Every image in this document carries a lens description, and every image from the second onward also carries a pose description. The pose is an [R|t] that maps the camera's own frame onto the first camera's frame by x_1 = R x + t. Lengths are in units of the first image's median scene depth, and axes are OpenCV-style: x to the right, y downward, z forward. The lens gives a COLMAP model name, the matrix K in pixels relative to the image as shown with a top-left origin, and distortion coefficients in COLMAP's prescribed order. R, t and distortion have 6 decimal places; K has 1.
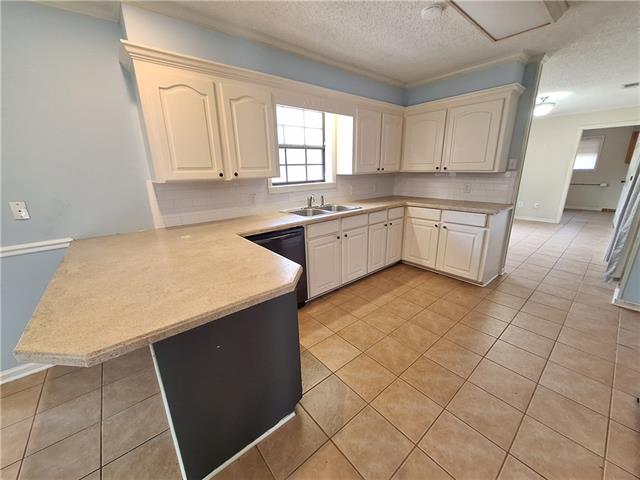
lens RADIAL K [[249.6, 0, 321.6], [0, 249.6, 239.4], [0, 0, 1]] dist [-0.001547, 0.000217]
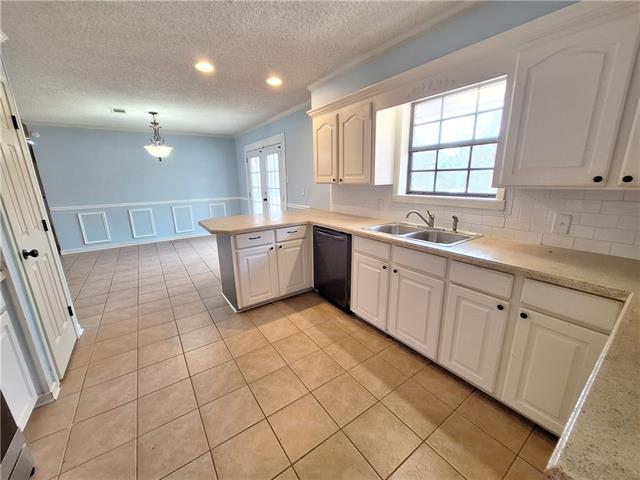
lens RADIAL K [[251.2, 0, 320.4], [0, 251.2, 241.2], [0, 0, 1]] dist [-0.004435, 0.000289]
pose [[-0.079753, 0.267319, -0.960302, 0.719020], [-0.254023, 0.926114, 0.278898, -0.221328], [0.963904, 0.266182, -0.005955, 0.718806]]
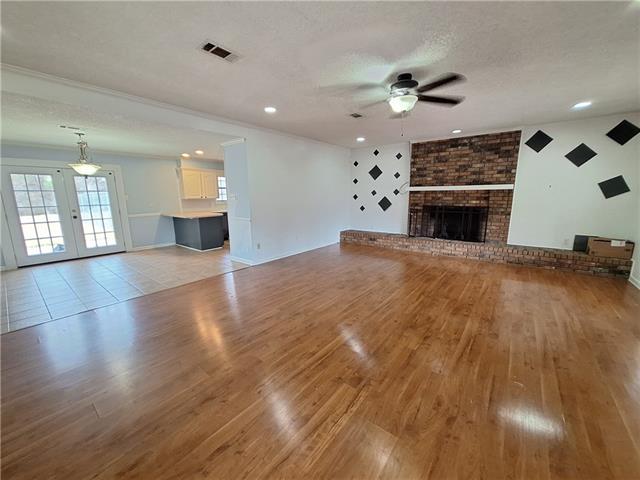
lens RADIAL K [[251.2, 0, 320.4], [0, 251.2, 241.2], [0, 0, 1]] dist [-0.004435, 0.000289]
pose [[0.977639, -0.024953, 0.208806, 0.344339], [0.045725, 0.994403, -0.095250, 0.549630], [-0.205261, 0.102668, 0.973307, -1.945962]]
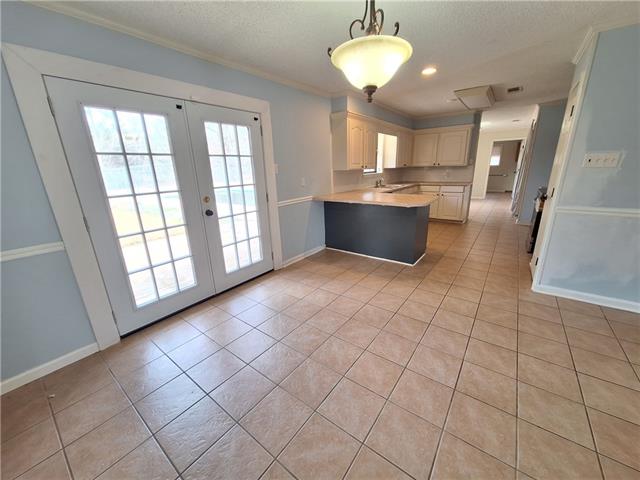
lens RADIAL K [[251.2, 0, 320.4], [0, 251.2, 241.2], [0, 0, 1]] dist [-0.004435, 0.000289]
pose [[0.974144, -0.071873, 0.214192, -0.879884], [0.070825, 0.997409, 0.012574, 0.221168], [-0.214541, 0.002922, 0.976711, -0.696988]]
